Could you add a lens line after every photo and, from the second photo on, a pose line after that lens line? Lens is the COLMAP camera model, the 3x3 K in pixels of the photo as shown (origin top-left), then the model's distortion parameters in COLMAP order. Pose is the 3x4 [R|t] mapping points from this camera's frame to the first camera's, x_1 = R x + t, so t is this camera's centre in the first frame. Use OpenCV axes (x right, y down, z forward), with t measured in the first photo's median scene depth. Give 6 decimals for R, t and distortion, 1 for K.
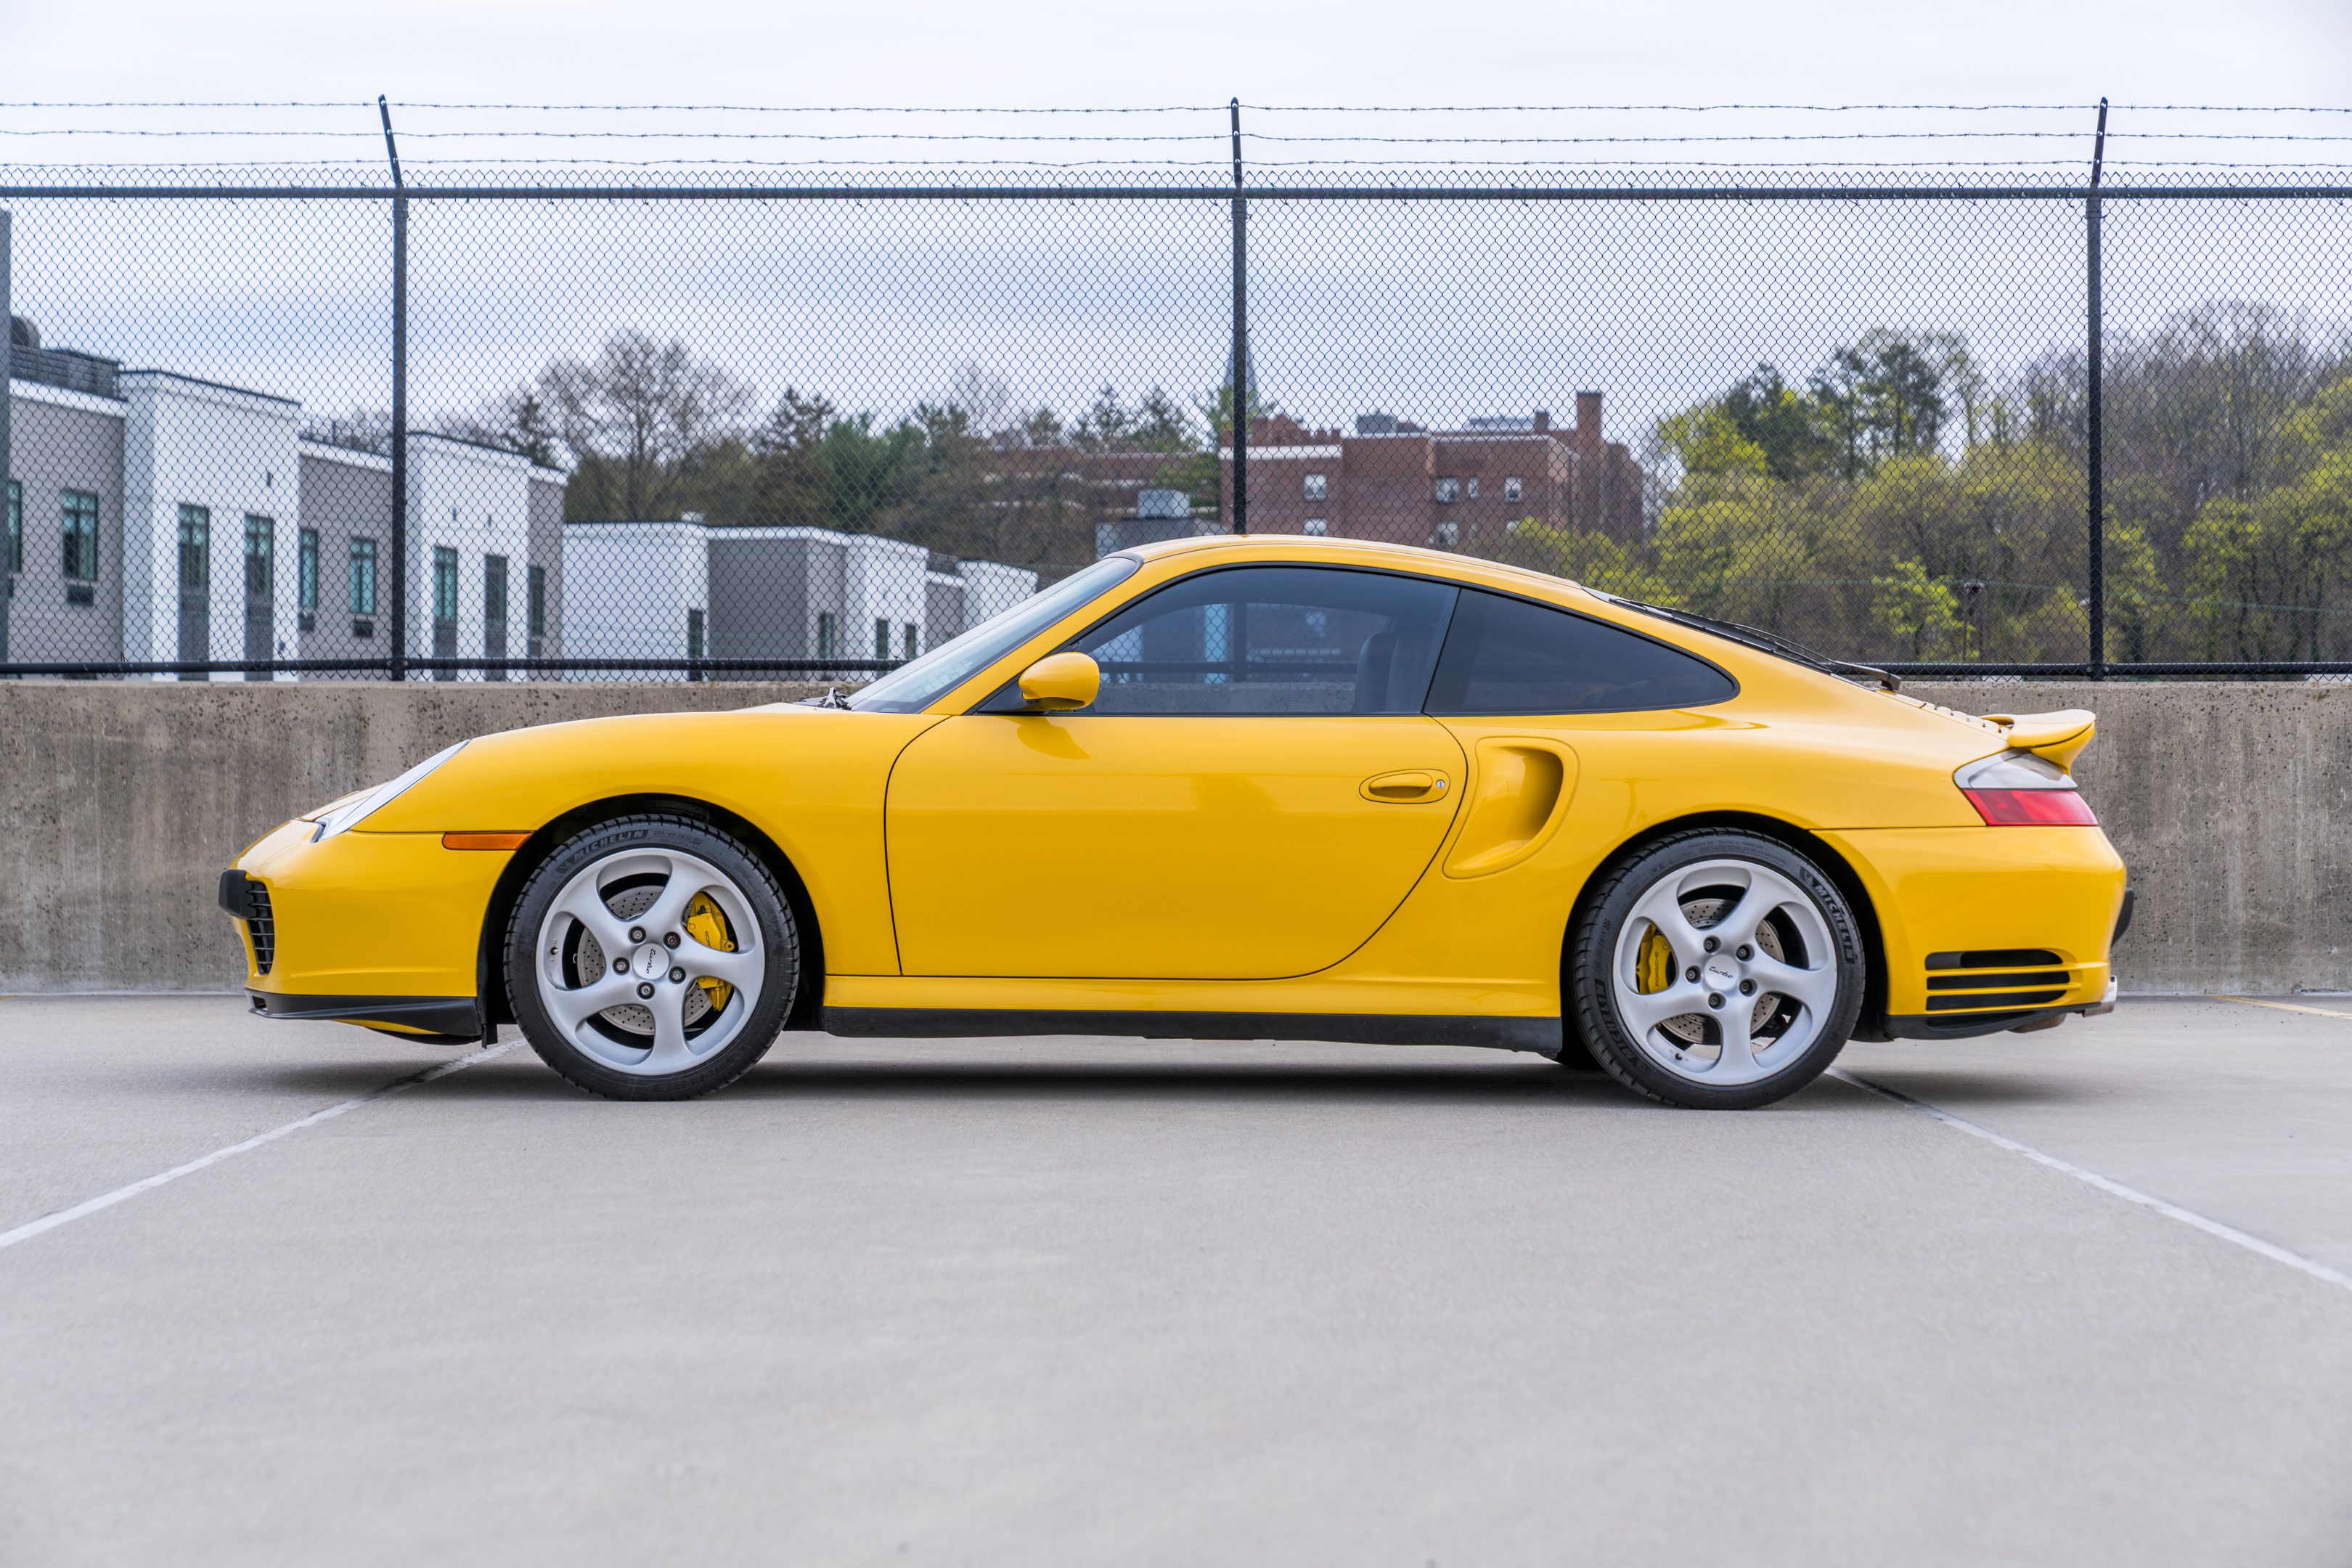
lens RADIAL K [[4684.5, 0, 1176.0], [0, 4684.5, 784.0], [0, 0, 1]] dist [0.046833, -0.023994]
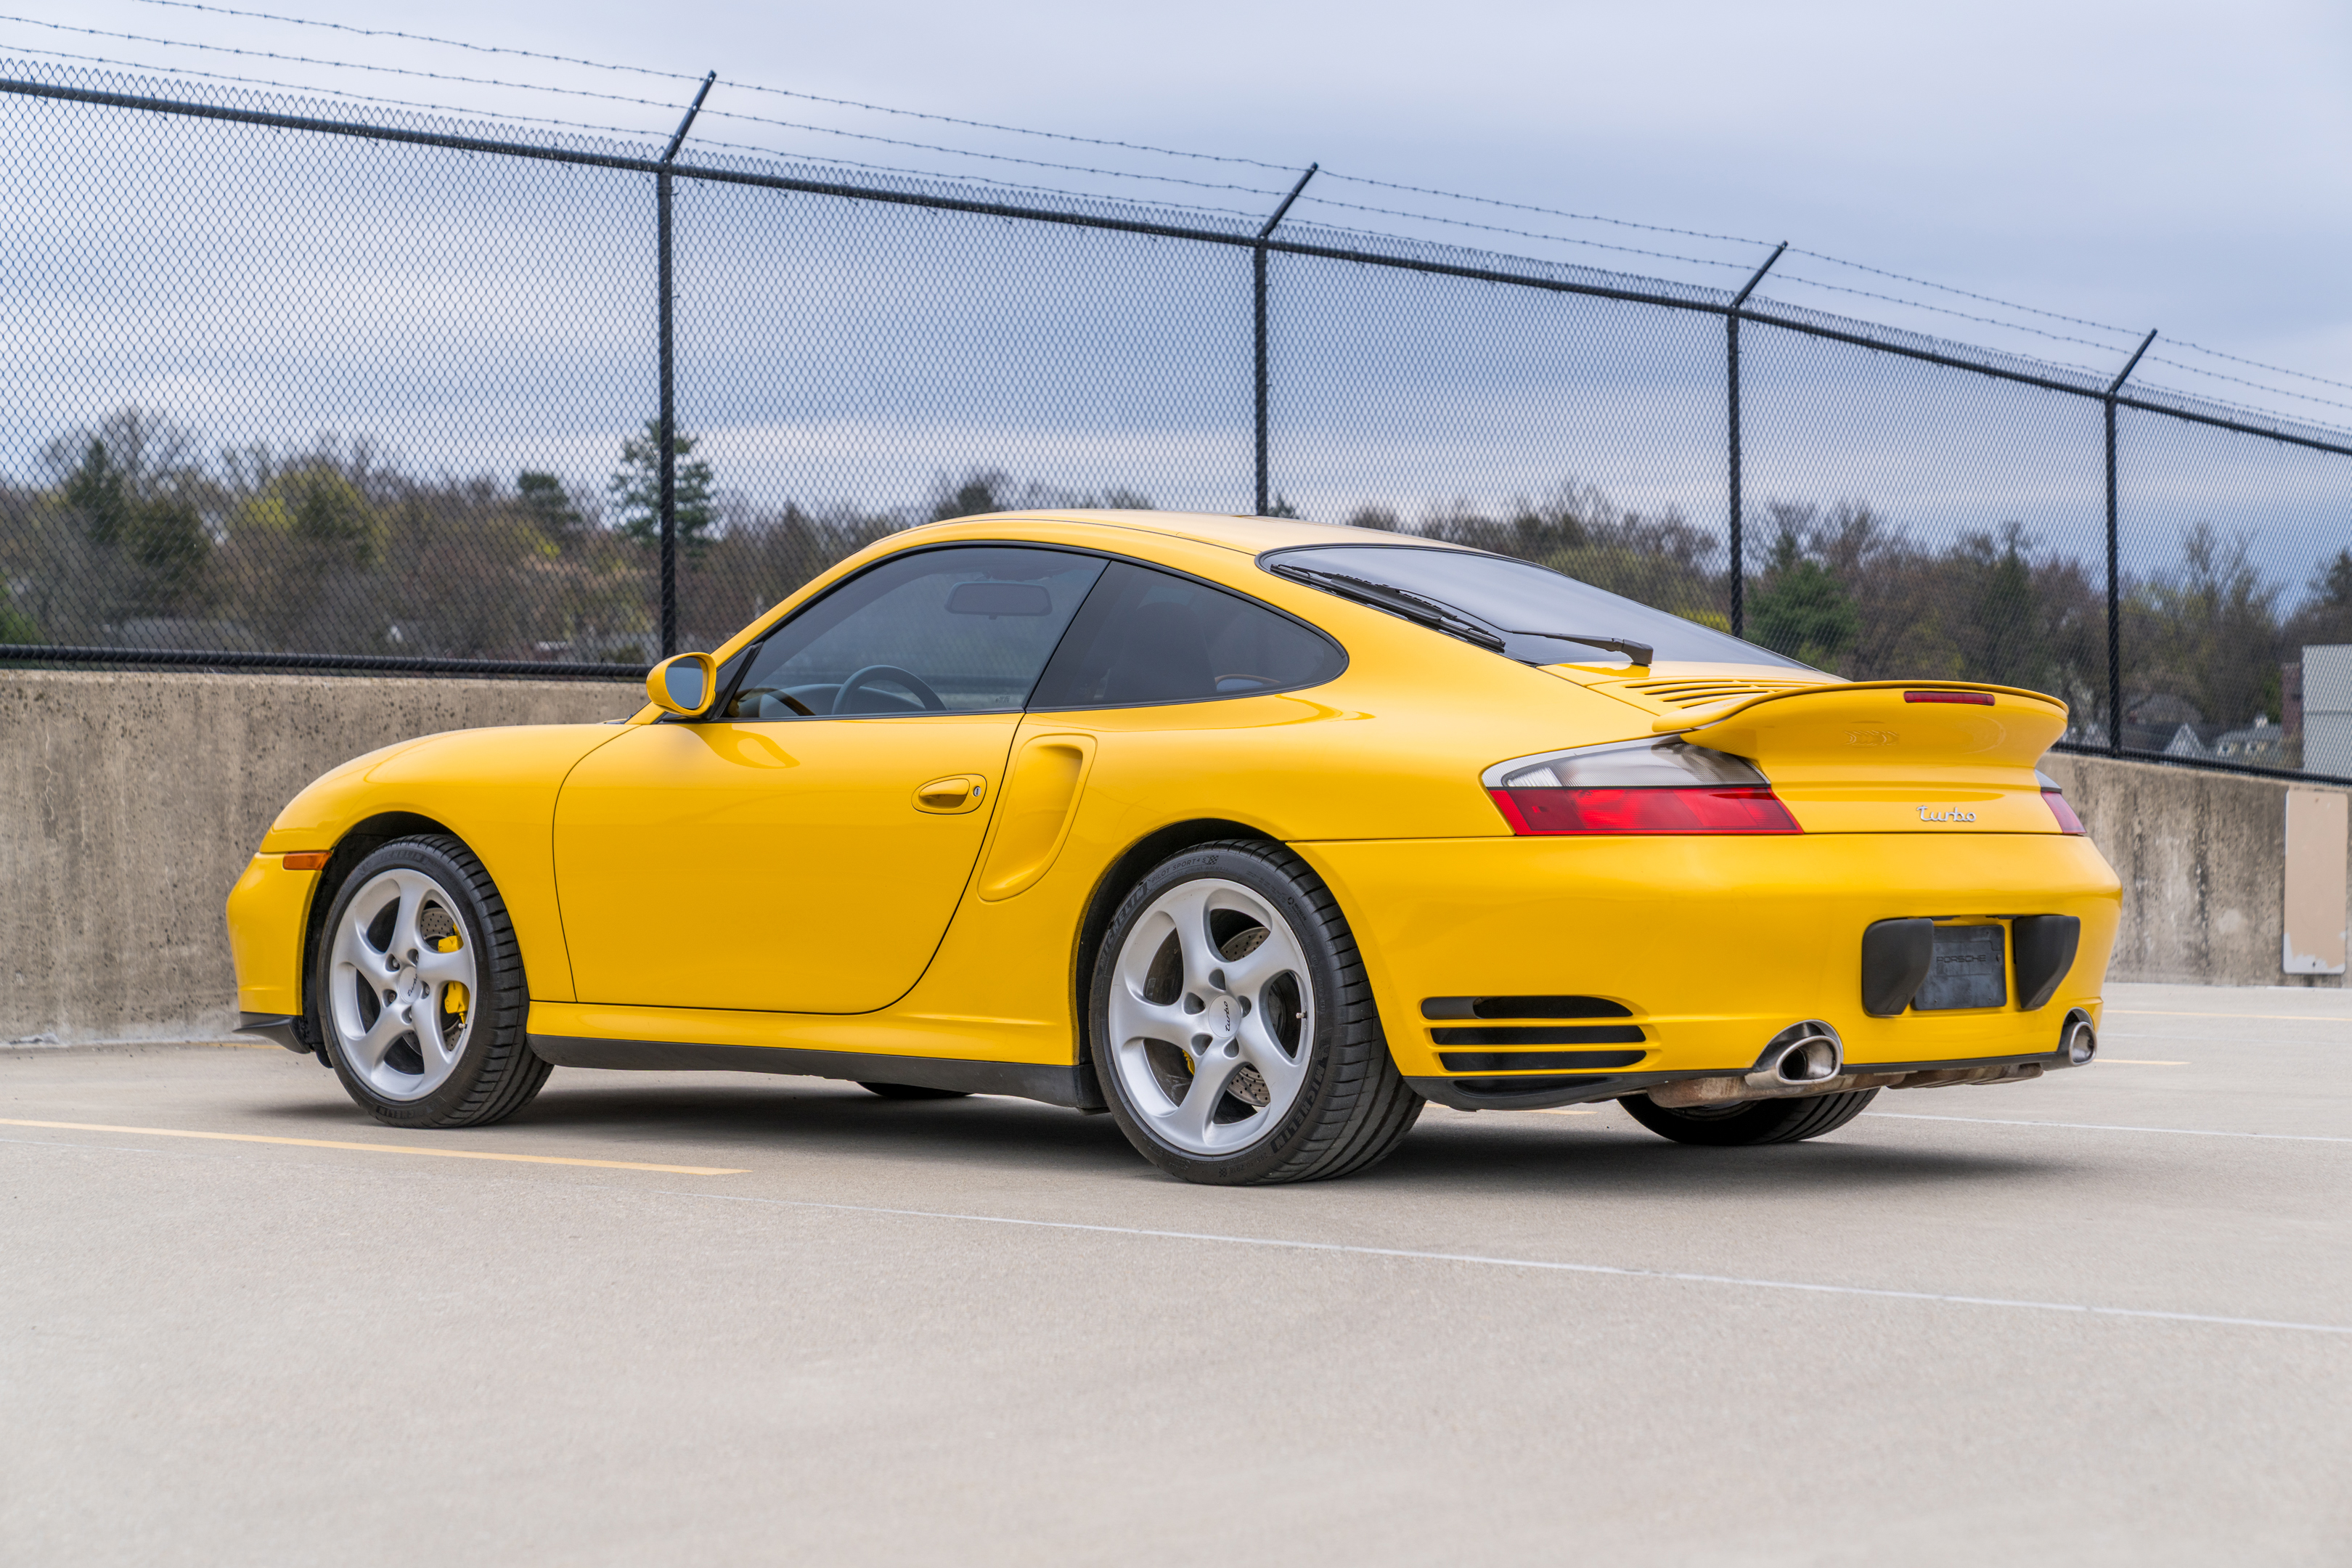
lens RADIAL K [[4767.2, 0, 1176.0], [0, 4767.2, 784.0], [0, 0, 1]] dist [0.032090, 0.001637]
pose [[0.684705, 0.000332, 0.728821, -0.435515], [-0.000324, 1.000000, -0.000151, -0.001569], [-0.728821, -0.000133, 0.684705, 0.265221]]
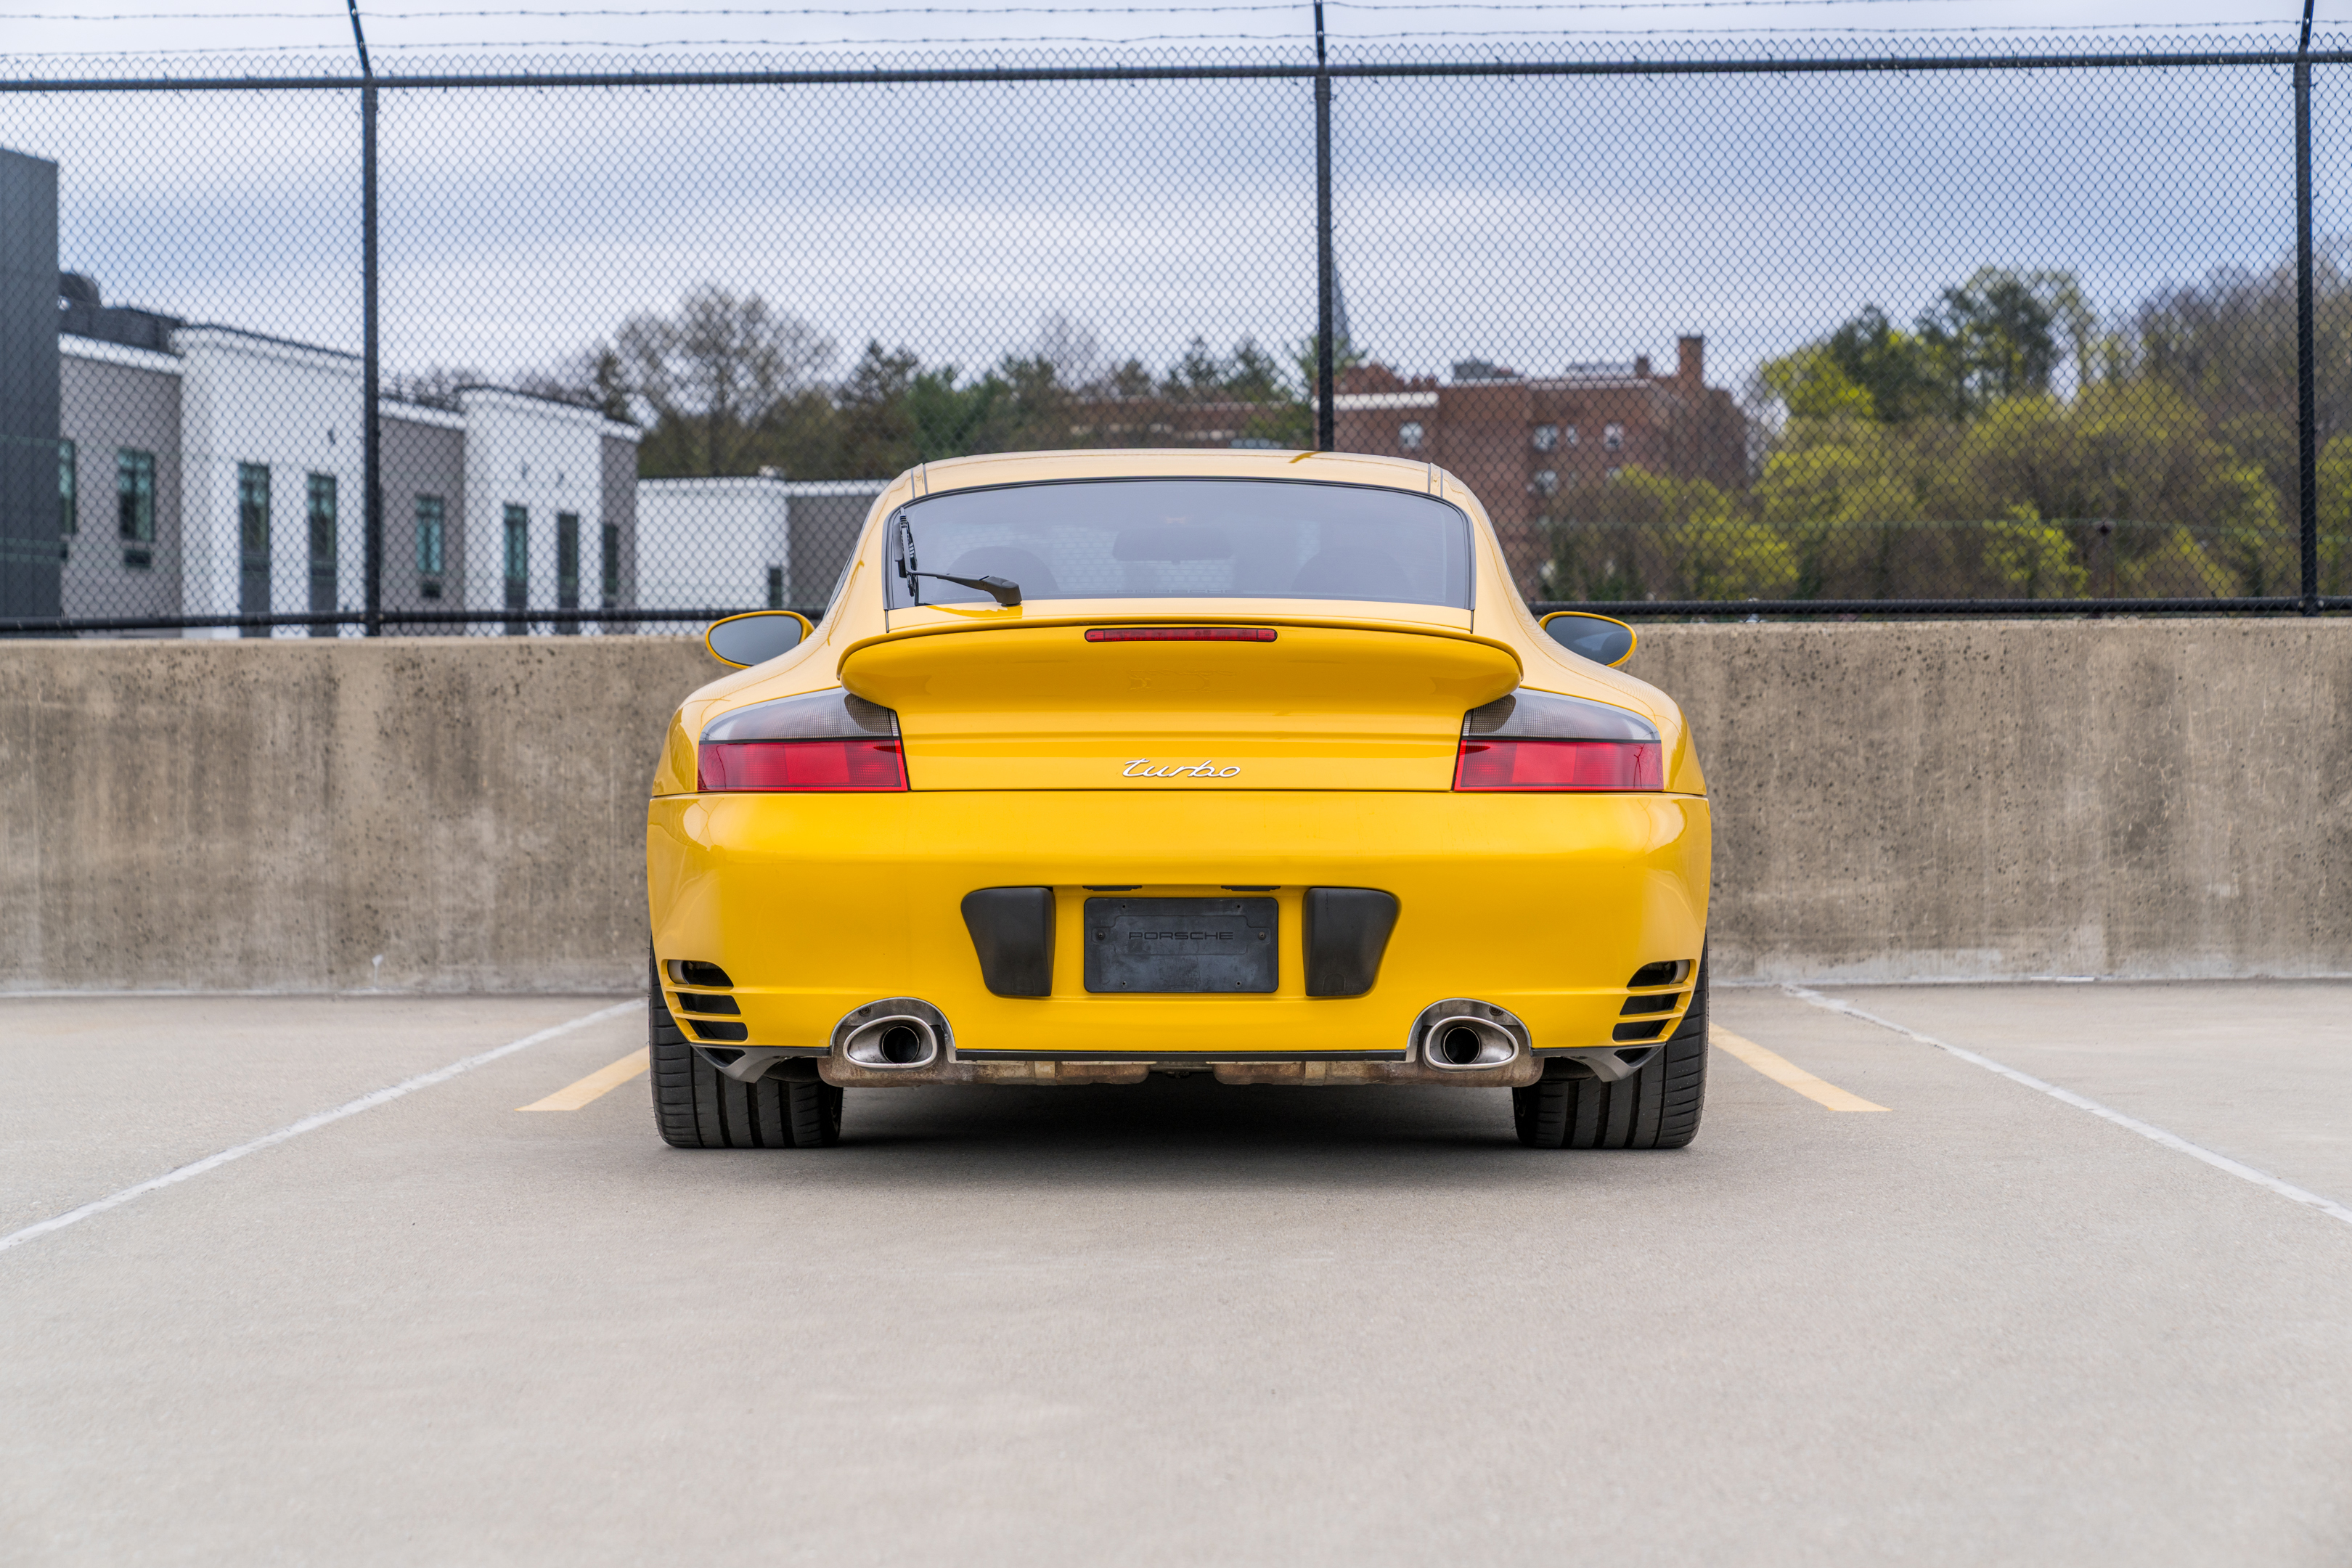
lens RADIAL K [[4684.5, 0, 1176.0], [0, 4684.5, 784.0], [0, 0, 1]] dist [0.046833, -0.023994]
pose [[0.999736, -0.009390, -0.020974, 0.003234], [0.009583, 0.999913, 0.009112, -0.000905], [0.020886, -0.009311, 0.999739, 0.120861]]
